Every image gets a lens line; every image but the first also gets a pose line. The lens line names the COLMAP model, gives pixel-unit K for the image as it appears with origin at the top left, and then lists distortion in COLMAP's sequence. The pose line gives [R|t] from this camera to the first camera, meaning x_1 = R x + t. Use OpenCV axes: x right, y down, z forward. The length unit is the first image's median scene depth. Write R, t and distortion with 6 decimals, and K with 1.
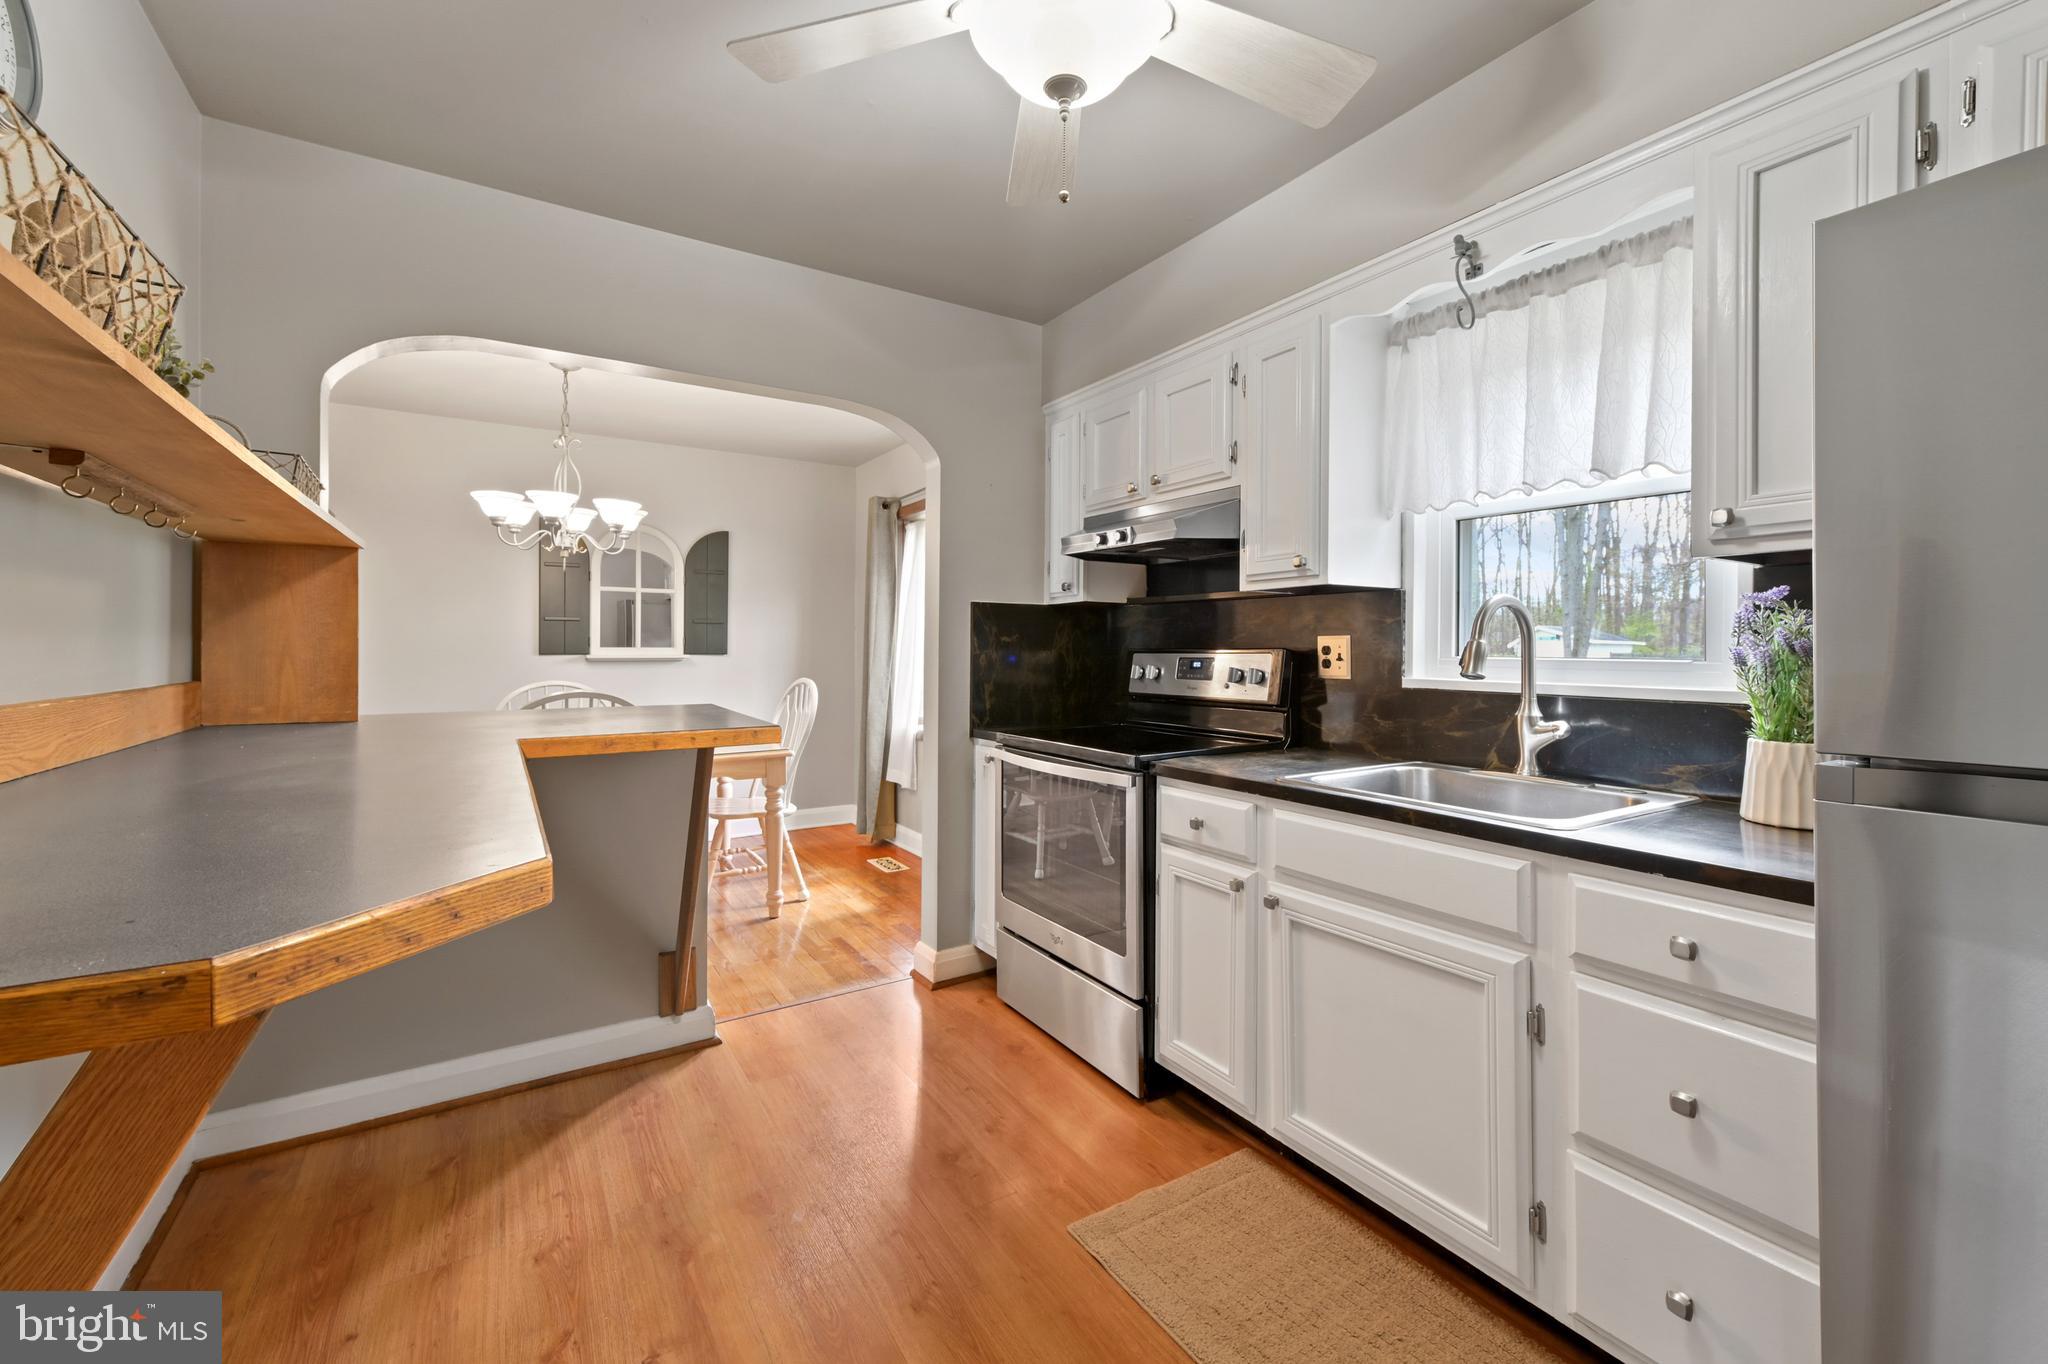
lens RADIAL K [[864.8, 0, 1038.6], [0, 864.8, 641.9], [0, 0, 1]] dist [0.008417, 0.000266]
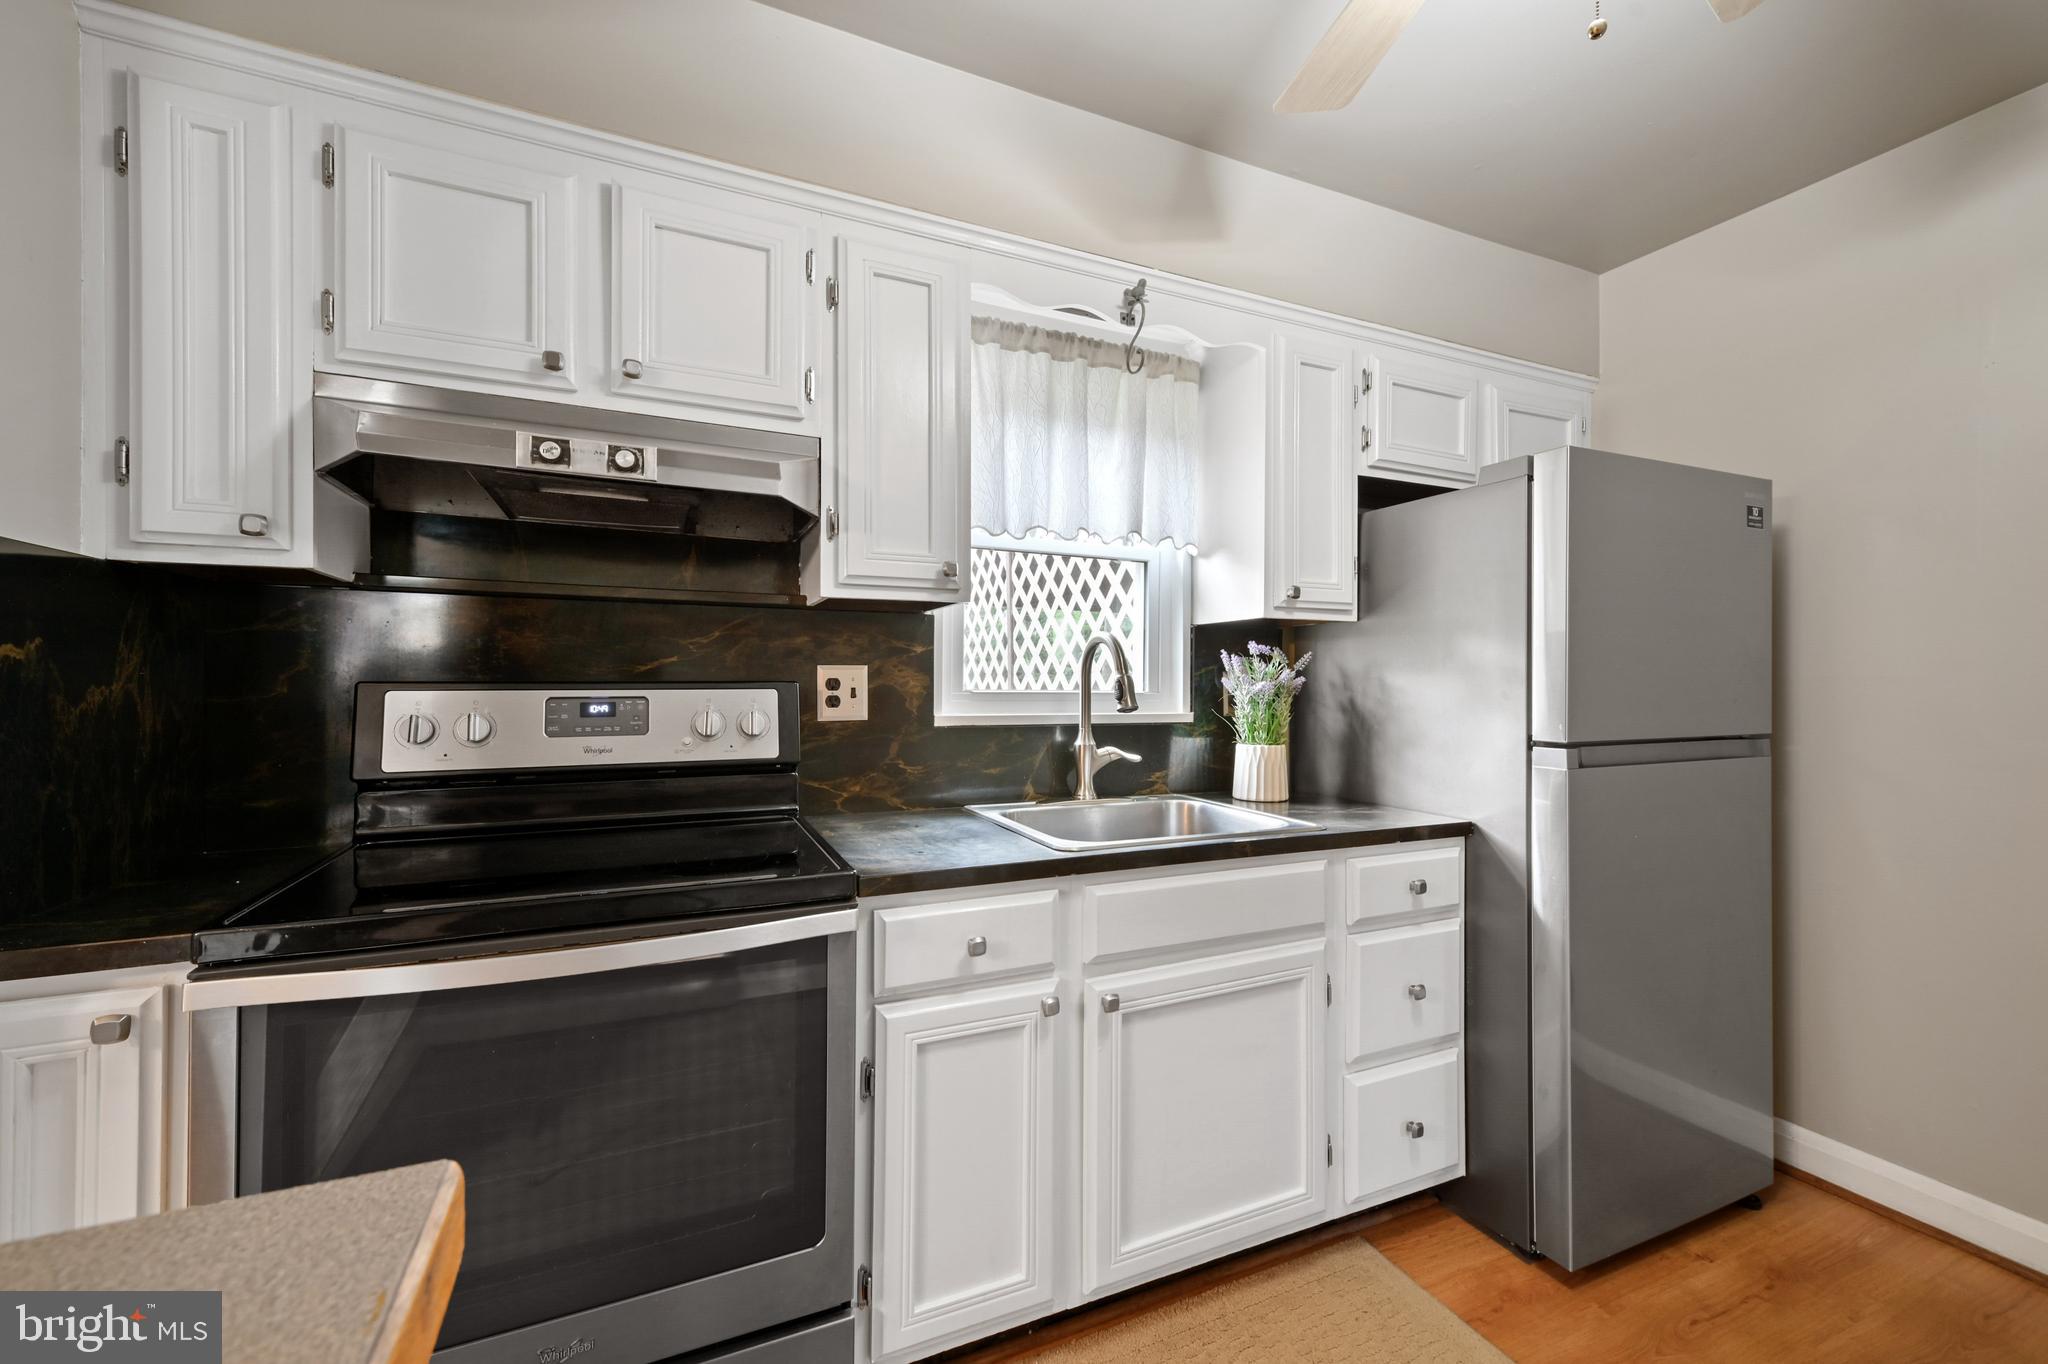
lens RADIAL K [[817.0, 0, 1025.8], [0, 817.0, 676.8], [0, 0, 1]] dist [0.002703, -0.000004]
pose [[0.138260, 0.004072, 0.990388, -0.420655], [-0.012083, 0.999924, -0.002424, 0.003504], [-0.990322, -0.011631, 0.138299, 0.848613]]
